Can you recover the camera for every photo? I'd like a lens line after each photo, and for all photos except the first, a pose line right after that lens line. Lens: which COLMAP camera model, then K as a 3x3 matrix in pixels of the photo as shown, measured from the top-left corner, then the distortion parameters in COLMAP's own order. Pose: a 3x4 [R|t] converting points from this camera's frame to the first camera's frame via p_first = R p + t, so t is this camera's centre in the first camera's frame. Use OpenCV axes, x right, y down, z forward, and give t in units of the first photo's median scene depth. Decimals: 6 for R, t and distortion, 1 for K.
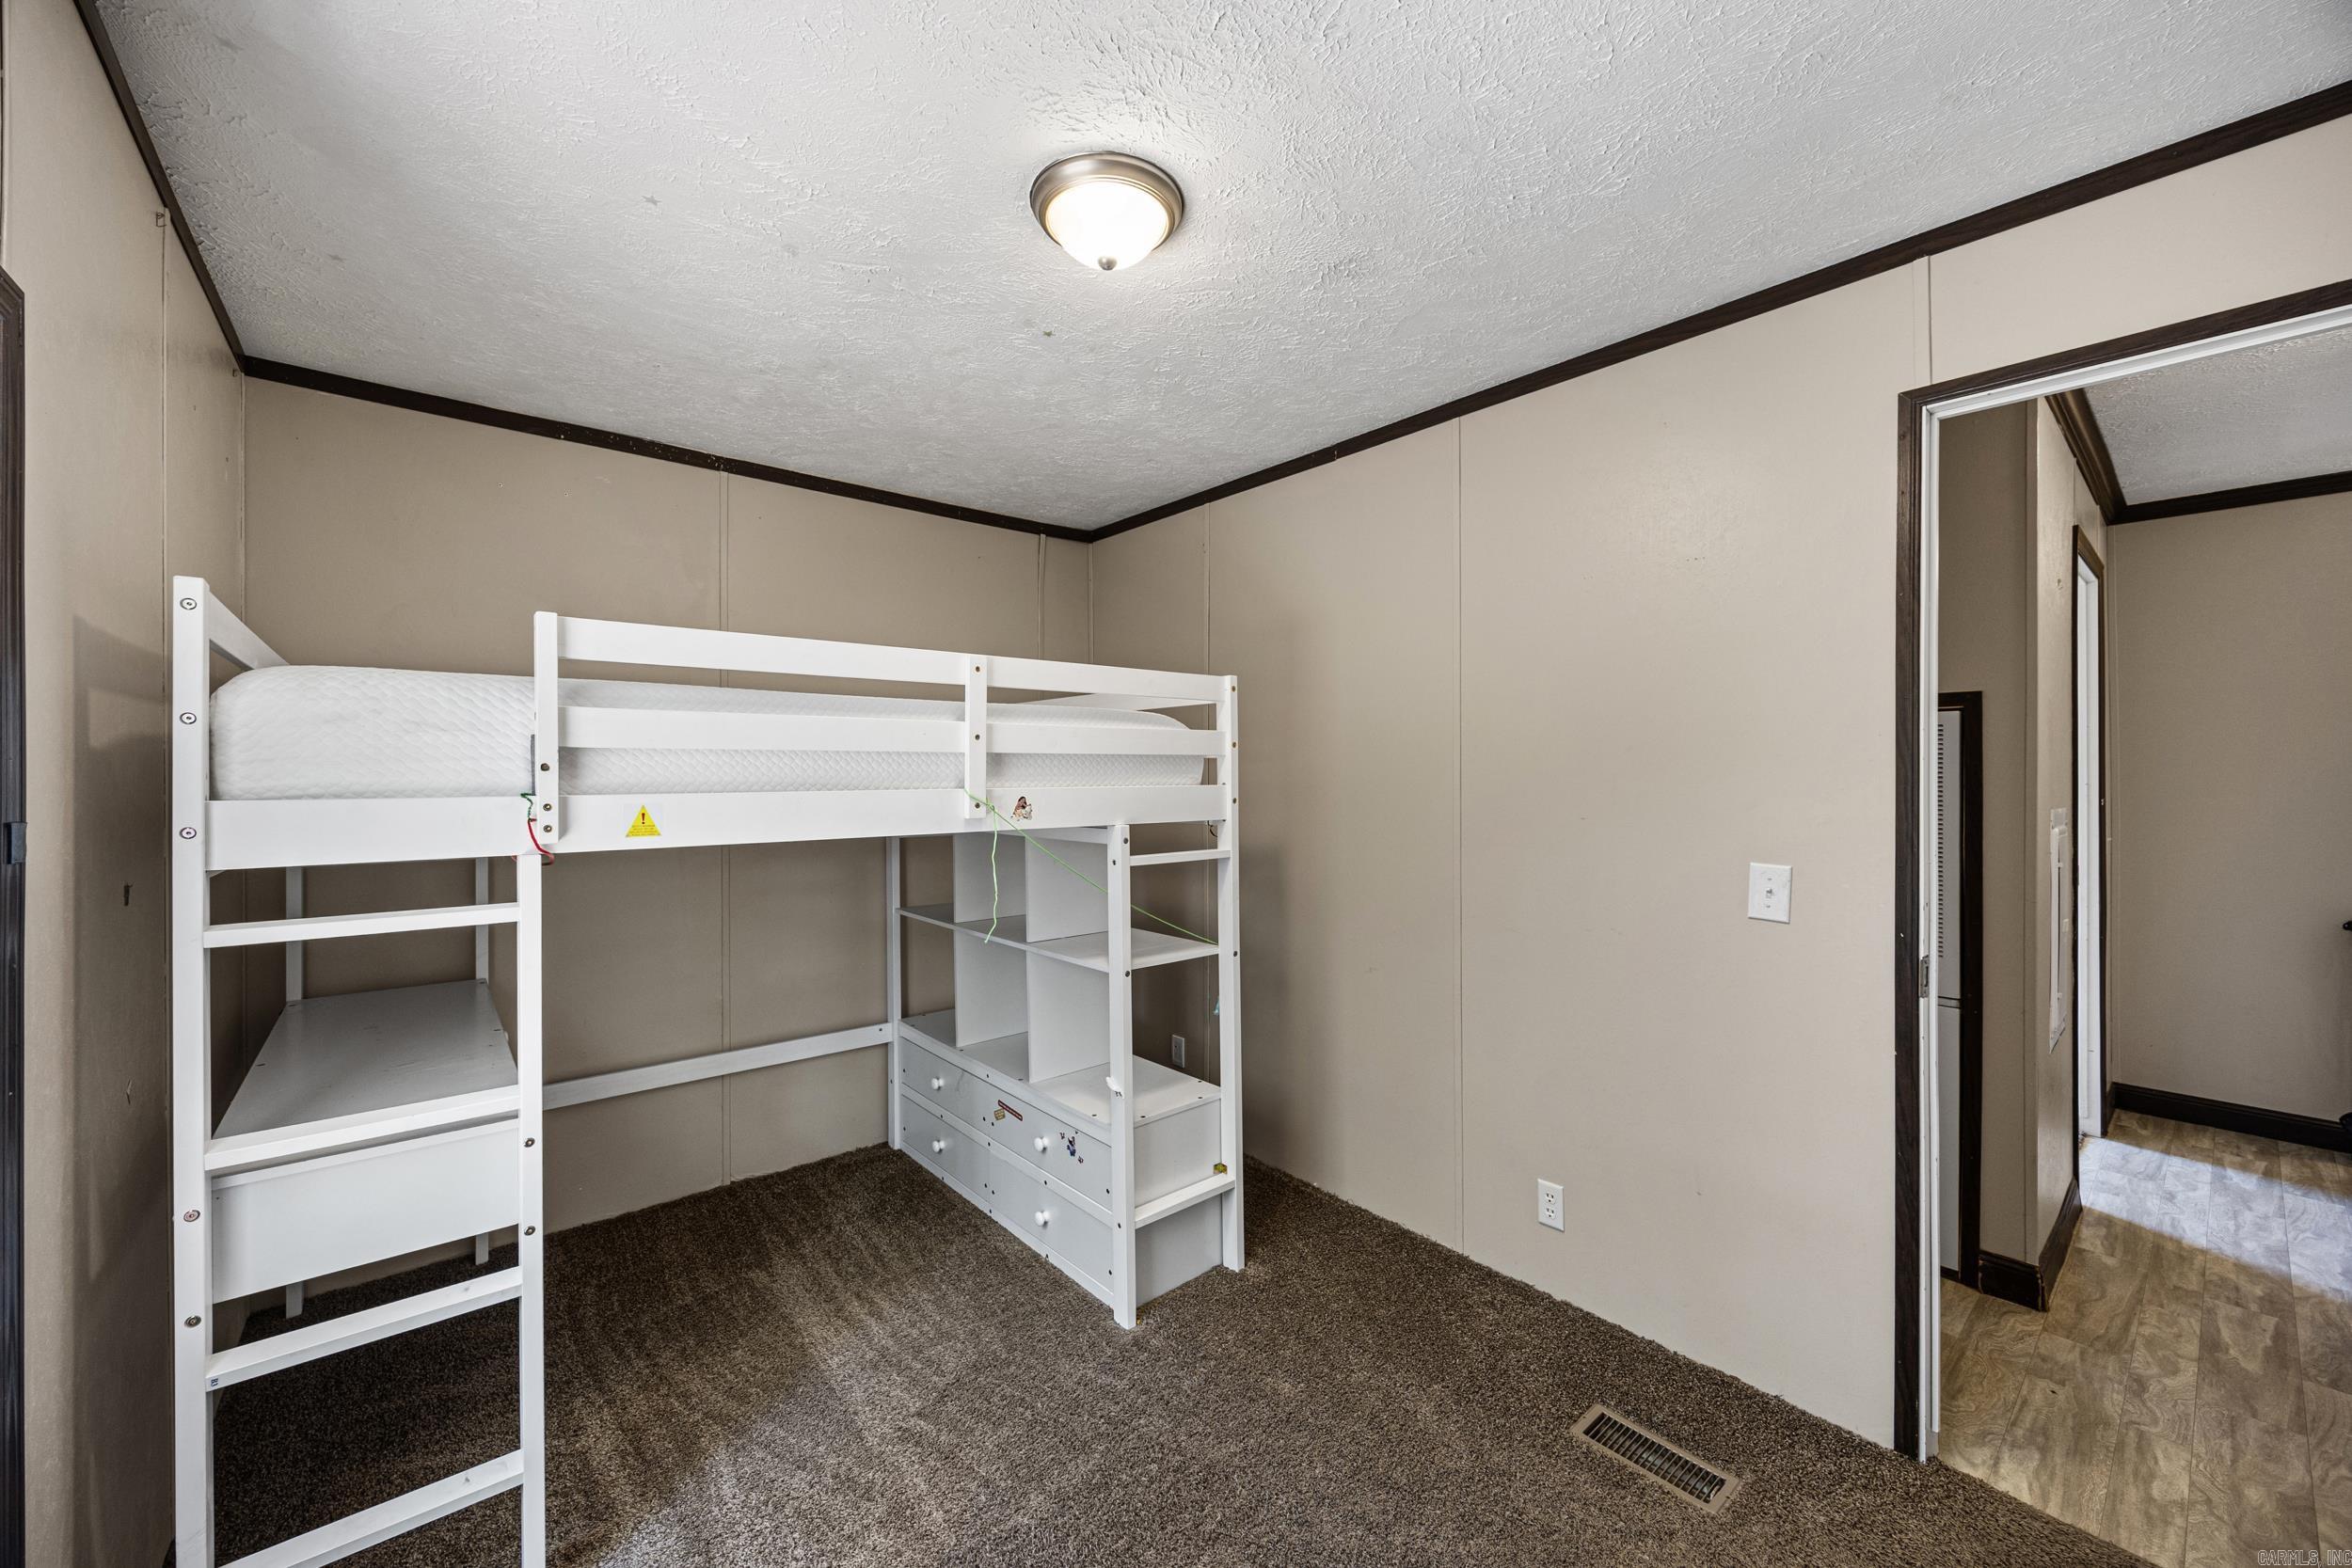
lens RADIAL K [[892.3, 0, 1176.0], [0, 892.3, 784.0], [0, 0, 1]] dist [0.000837, 0.000002]
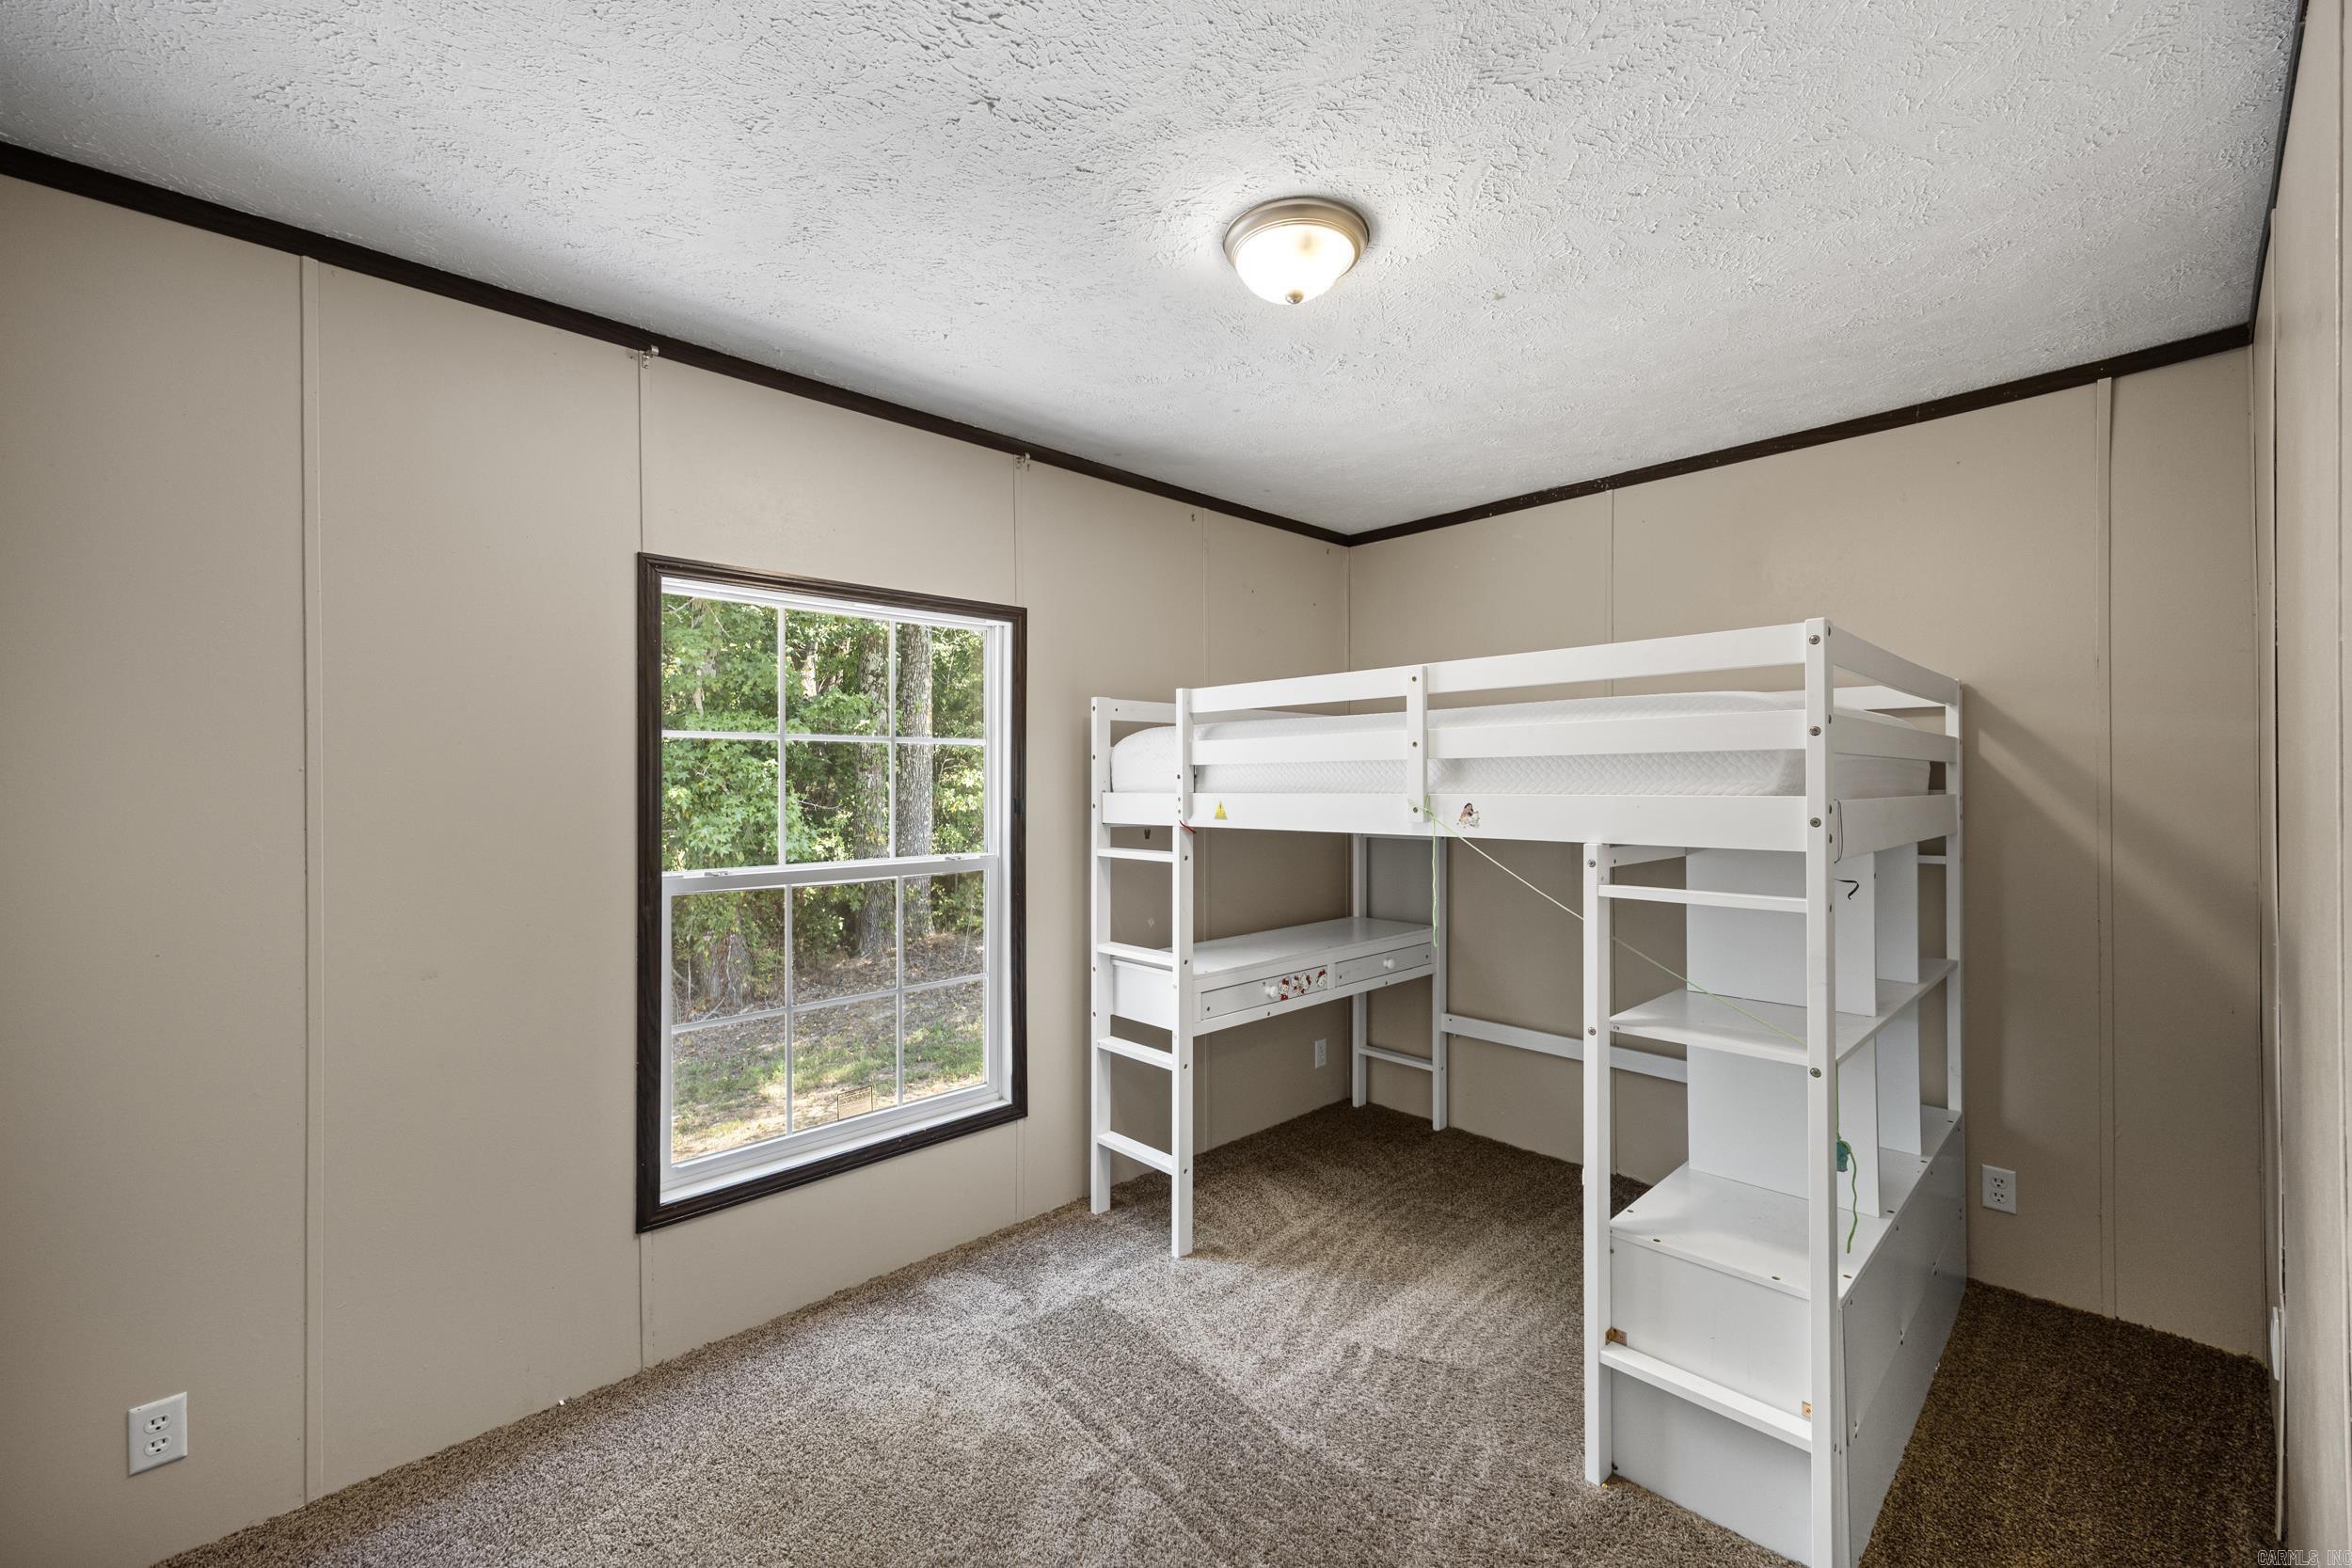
lens RADIAL K [[919.2, 0, 1179.7], [0, 919.2, 783.9], [0, 0, 1]] dist [0.001527, 0.000390]
pose [[0.076517, 0.004202, -0.997059, 0.835011], [-0.007081, 0.999968, 0.003670, -0.008426], [0.997043, 0.006779, 0.076544, 0.652569]]
